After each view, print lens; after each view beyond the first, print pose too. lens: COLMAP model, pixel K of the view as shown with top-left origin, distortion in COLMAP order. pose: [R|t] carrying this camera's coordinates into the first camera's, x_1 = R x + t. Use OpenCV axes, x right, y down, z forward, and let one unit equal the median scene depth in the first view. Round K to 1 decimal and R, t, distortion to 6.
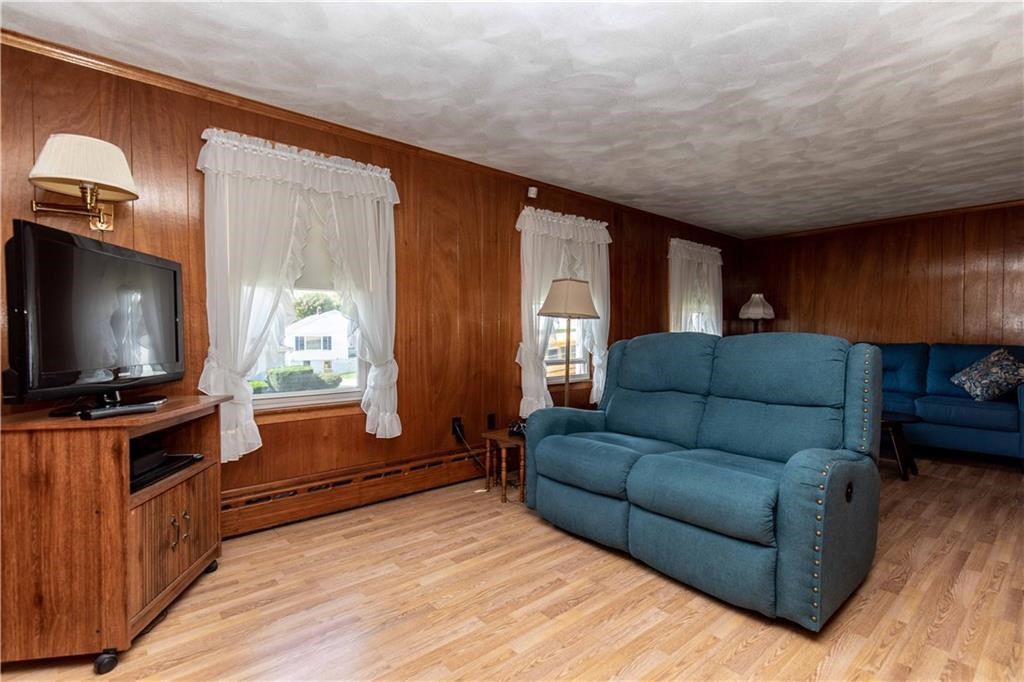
lens RADIAL K [[464.3, 0, 512.3], [0, 464.3, 350.4], [0, 0, 1]] dist [-0.002529, -0.000953]
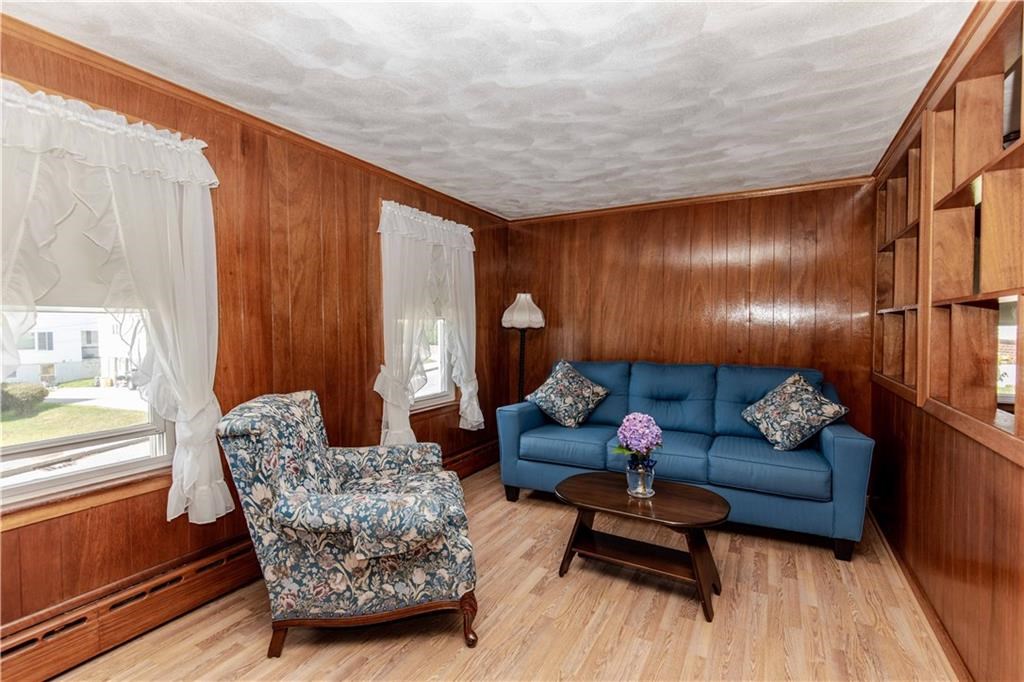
lens RADIAL K [[466.7, 0, 510.3], [0, 466.7, 340.5], [0, 0, 1]] dist [0.011233, -0.000067]
pose [[0.933286, -0.011595, 0.358946, 0.325323], [0.013453, 0.999906, -0.002679, -0.061758], [-0.358882, 0.007329, 0.933354, 0.428529]]
